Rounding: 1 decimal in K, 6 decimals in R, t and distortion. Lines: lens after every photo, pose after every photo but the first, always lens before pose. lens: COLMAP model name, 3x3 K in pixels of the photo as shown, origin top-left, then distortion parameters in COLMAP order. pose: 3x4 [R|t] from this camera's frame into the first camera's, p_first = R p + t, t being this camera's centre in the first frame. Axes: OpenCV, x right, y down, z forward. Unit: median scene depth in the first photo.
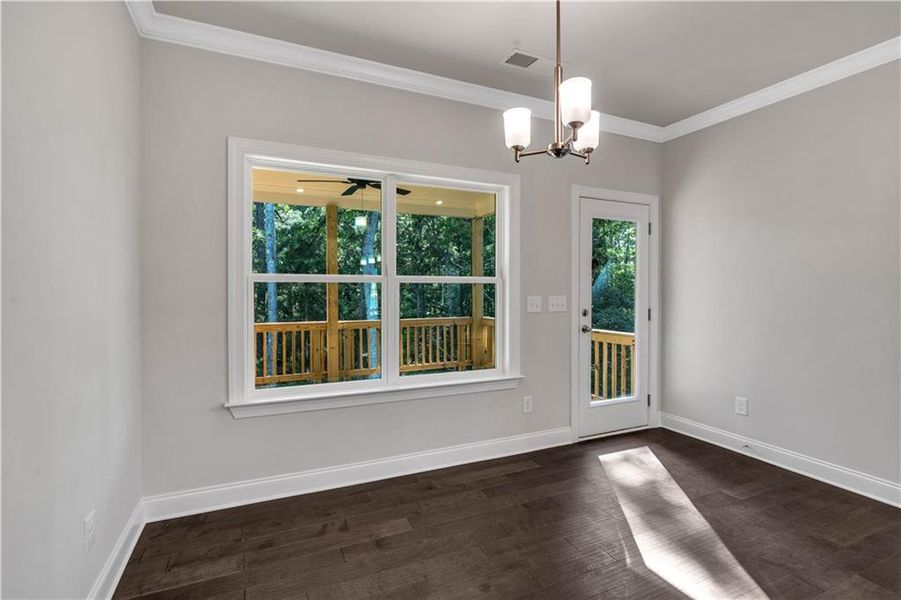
lens RADIAL K [[414.3, 0, 448.0], [0, 414.3, 296.8], [0, 0, 1]] dist [-0.001628, 0.000230]
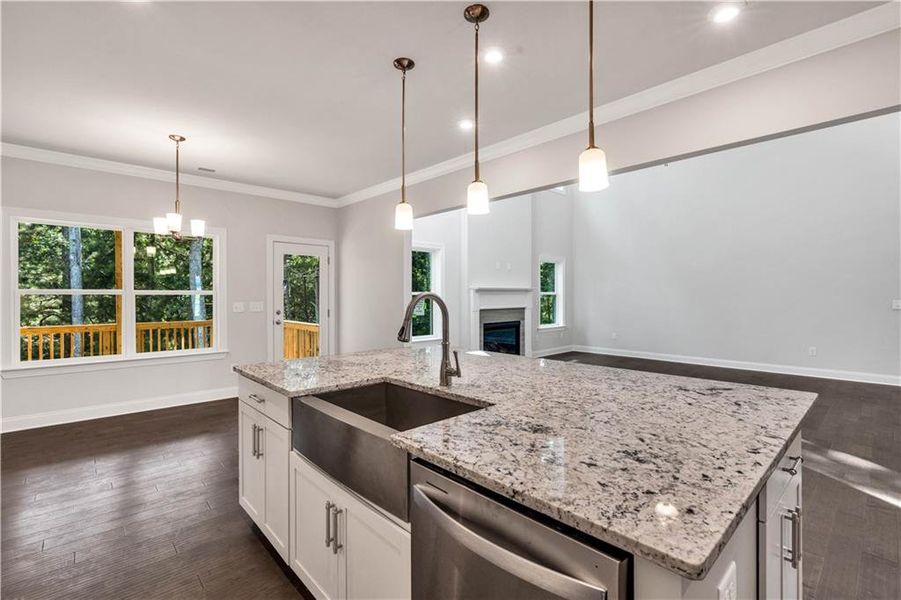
lens RADIAL K [[414.3, 0, 448.0], [0, 414.3, 296.8], [0, 0, 1]] dist [-0.001628, 0.000230]
pose [[0.955188, -0.005344, 0.295951, 0.510409], [0.007596, 0.999950, -0.006460, -0.007046], [-0.295902, 0.008419, 0.955181, -0.803737]]
